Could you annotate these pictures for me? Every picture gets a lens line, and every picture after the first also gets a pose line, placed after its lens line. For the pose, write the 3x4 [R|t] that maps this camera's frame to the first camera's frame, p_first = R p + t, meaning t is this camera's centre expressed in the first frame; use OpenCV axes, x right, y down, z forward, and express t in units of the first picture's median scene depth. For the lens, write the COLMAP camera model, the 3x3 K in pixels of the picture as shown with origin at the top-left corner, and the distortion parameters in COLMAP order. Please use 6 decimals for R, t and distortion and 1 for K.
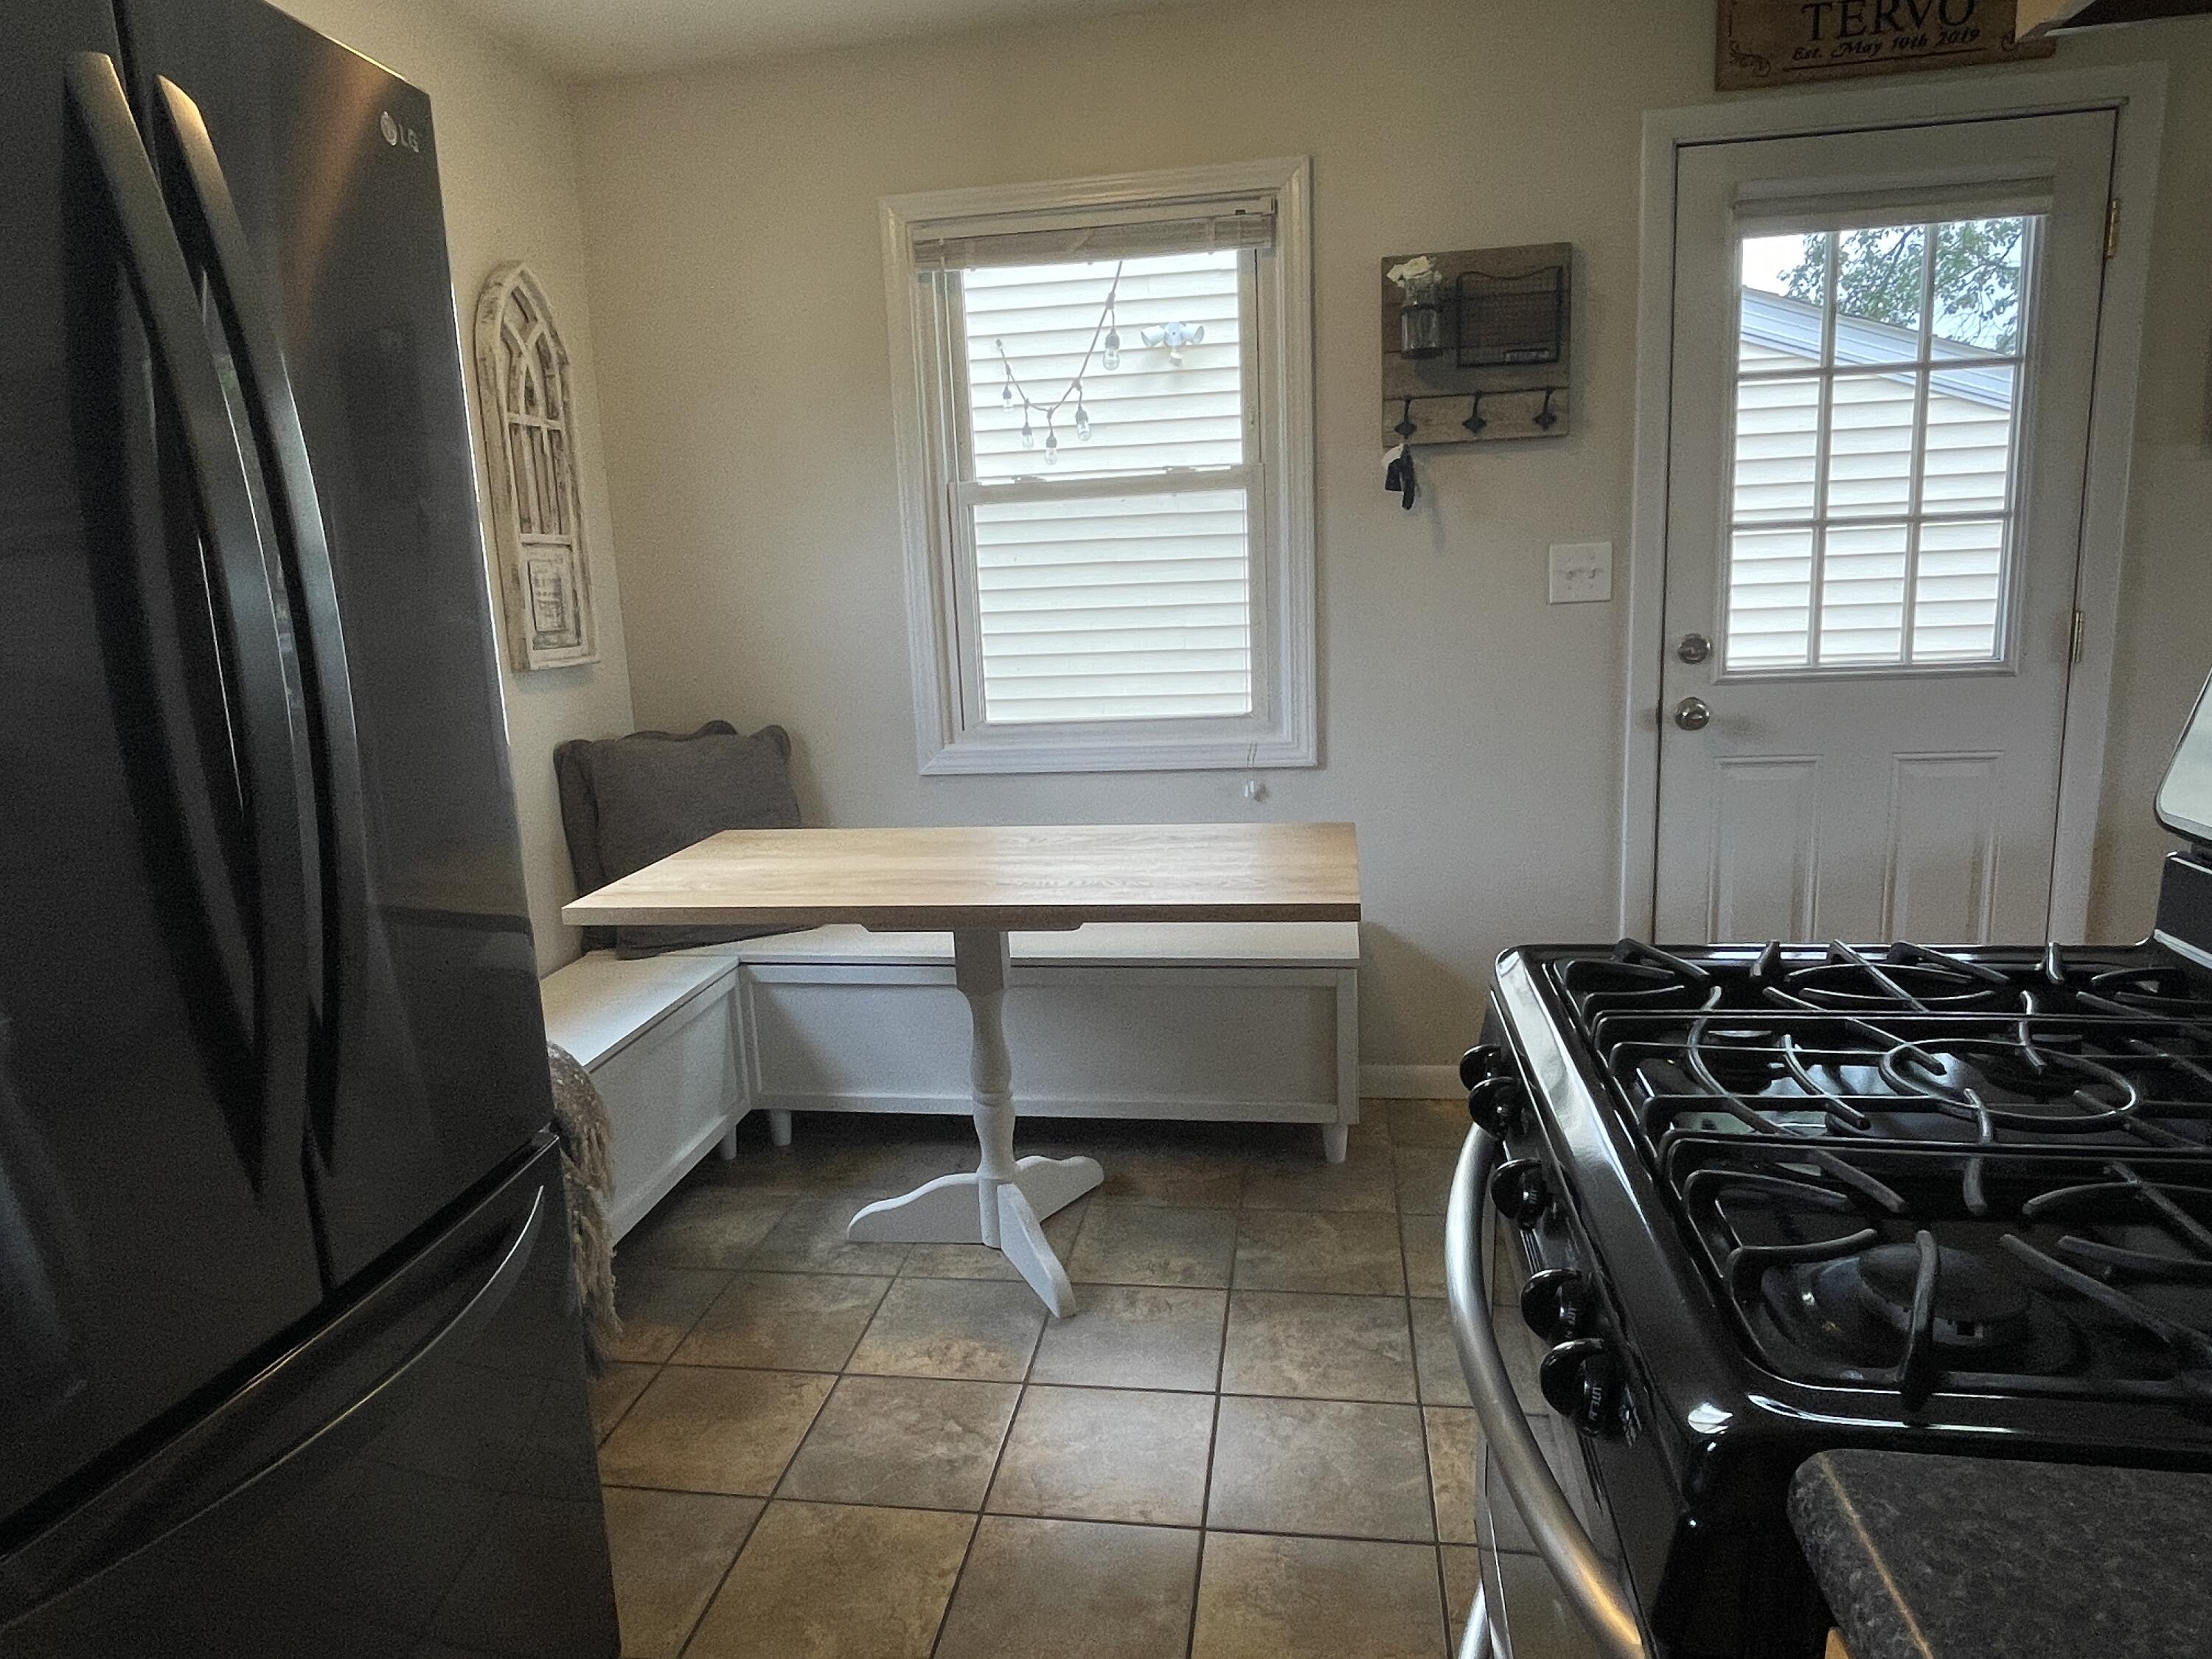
lens RADIAL K [[1362.8, 0, 1106.0], [0, 1362.8, 829.5], [0, 0, 1]] dist [-0.000656, -0.000008]
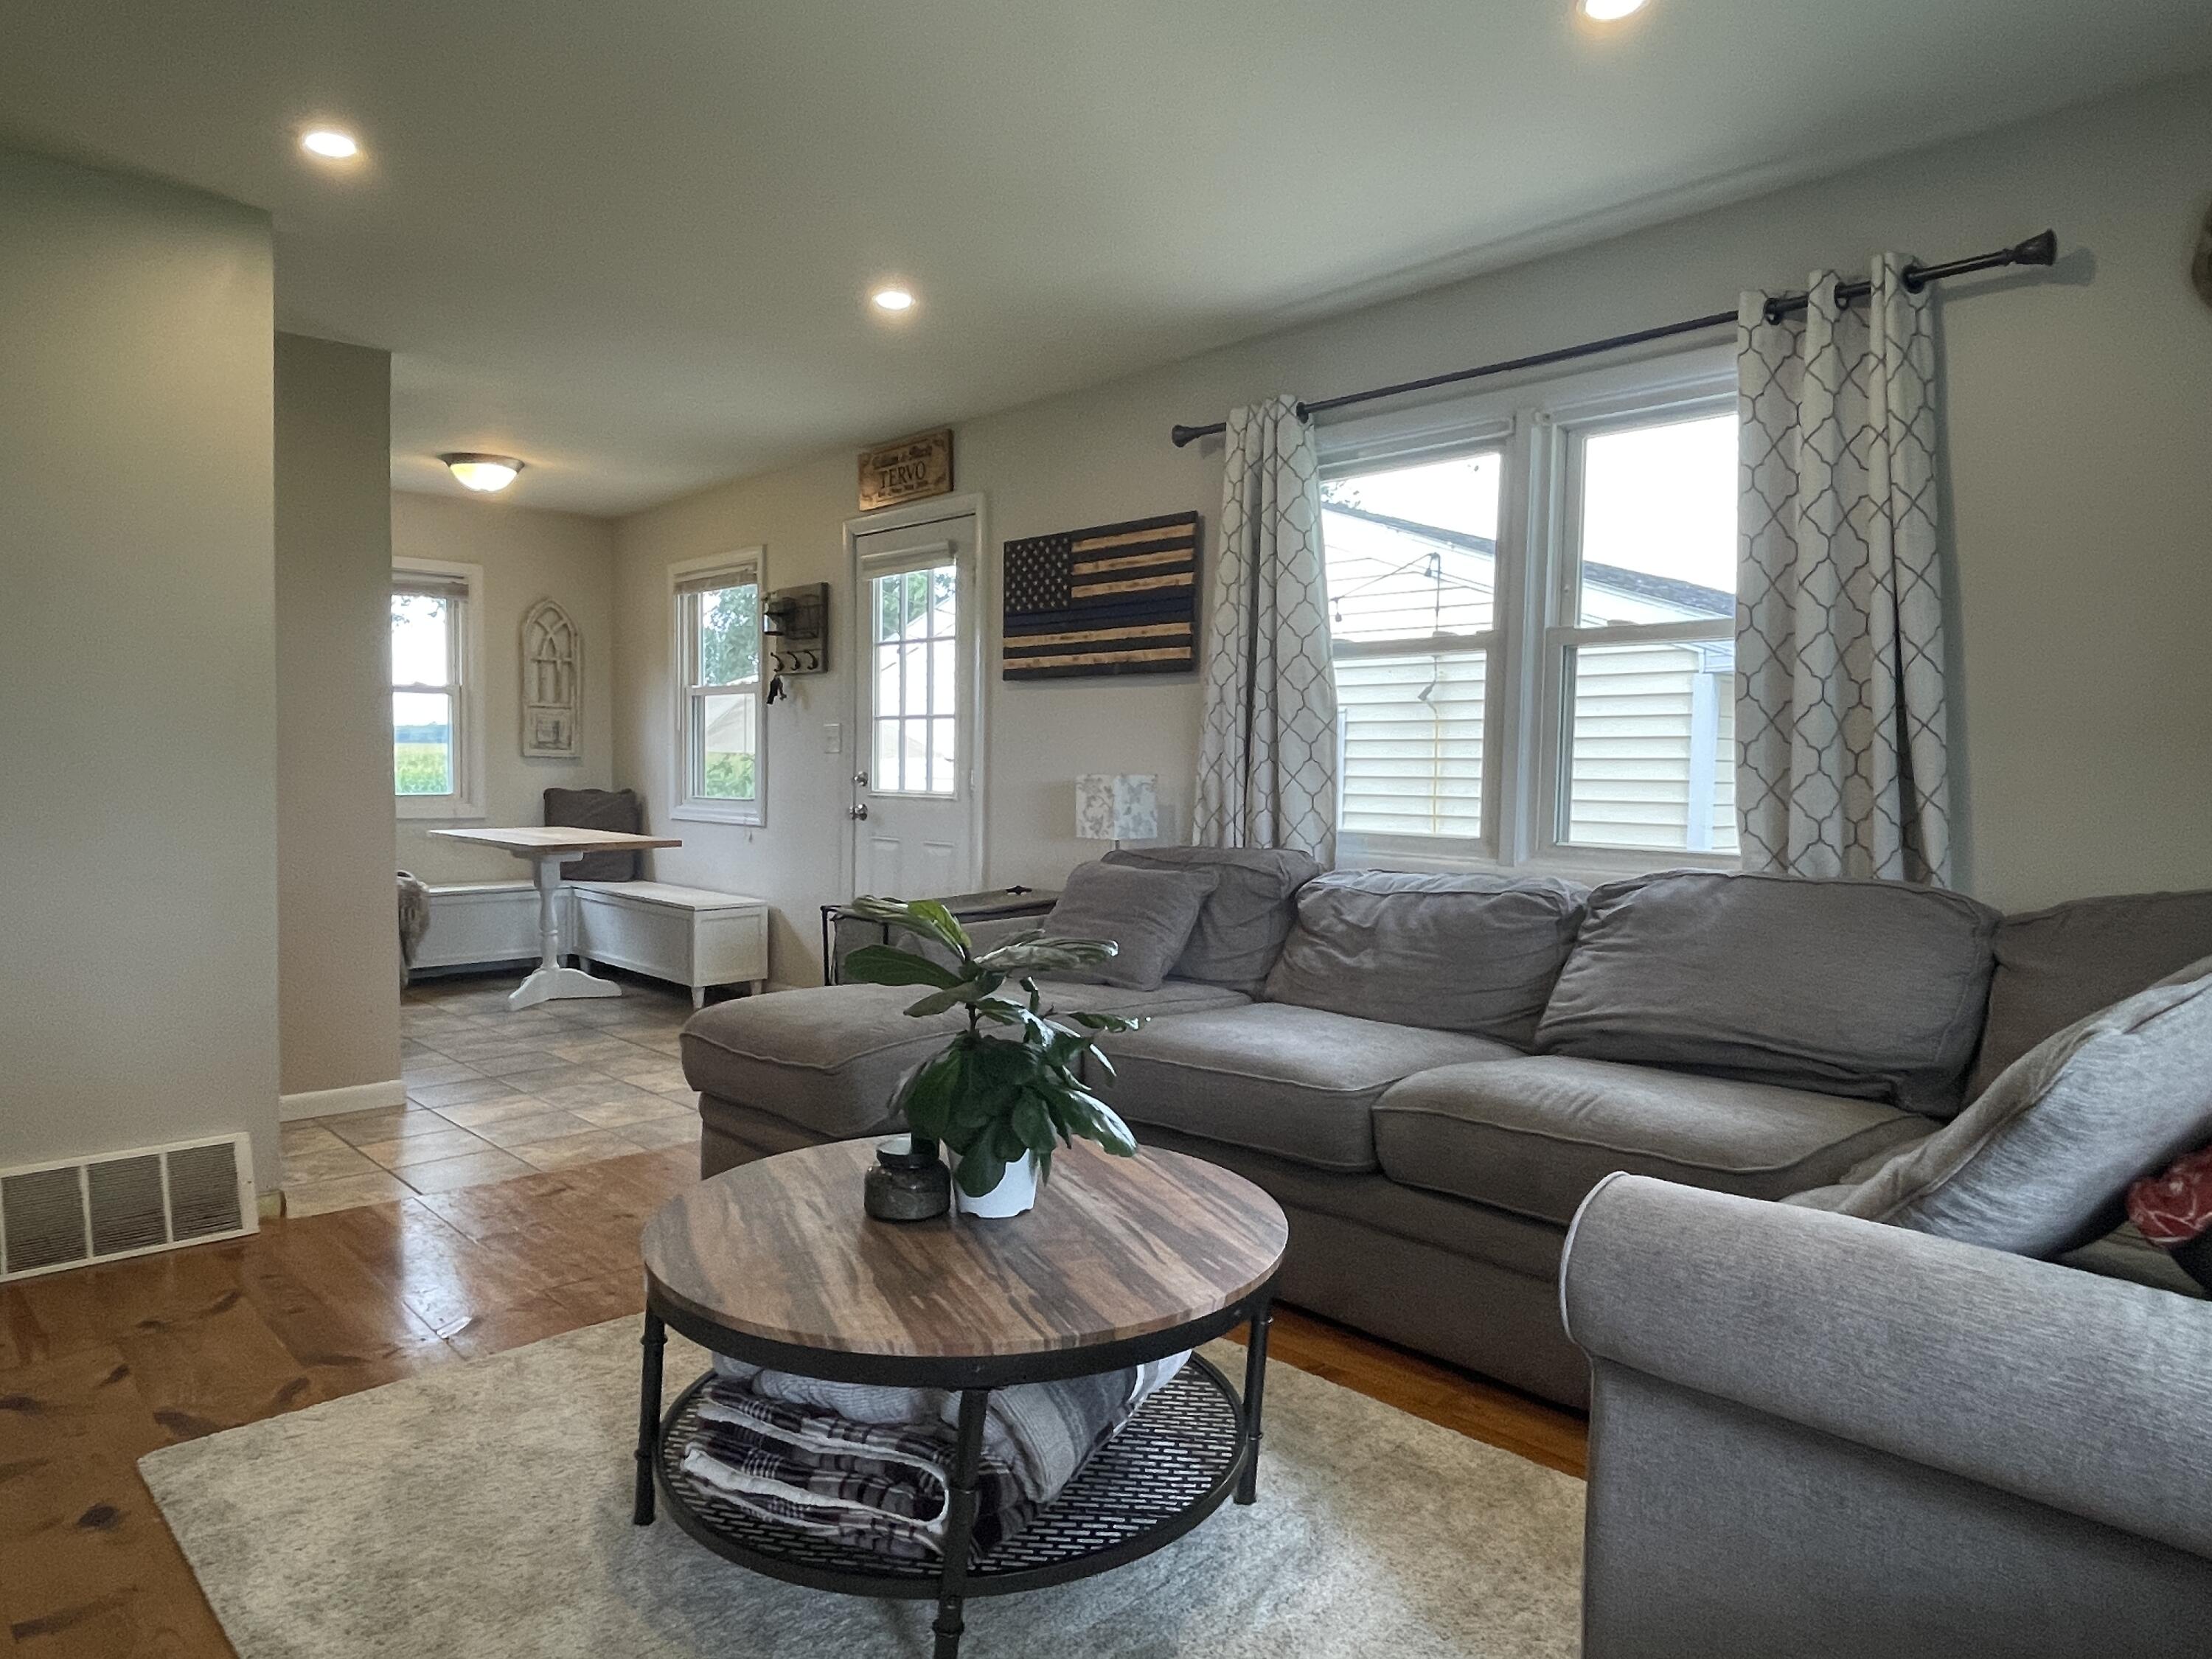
lens RADIAL K [[1362.8, 0, 1106.0], [0, 1362.8, 829.5], [0, 0, 1]] dist [-0.000656, -0.000008]
pose [[0.777549, 0.088159, -0.622612, 1.947800], [-0.140235, 0.989499, -0.035023, -0.041586], [0.612986, 0.114544, 0.781747, -0.315288]]
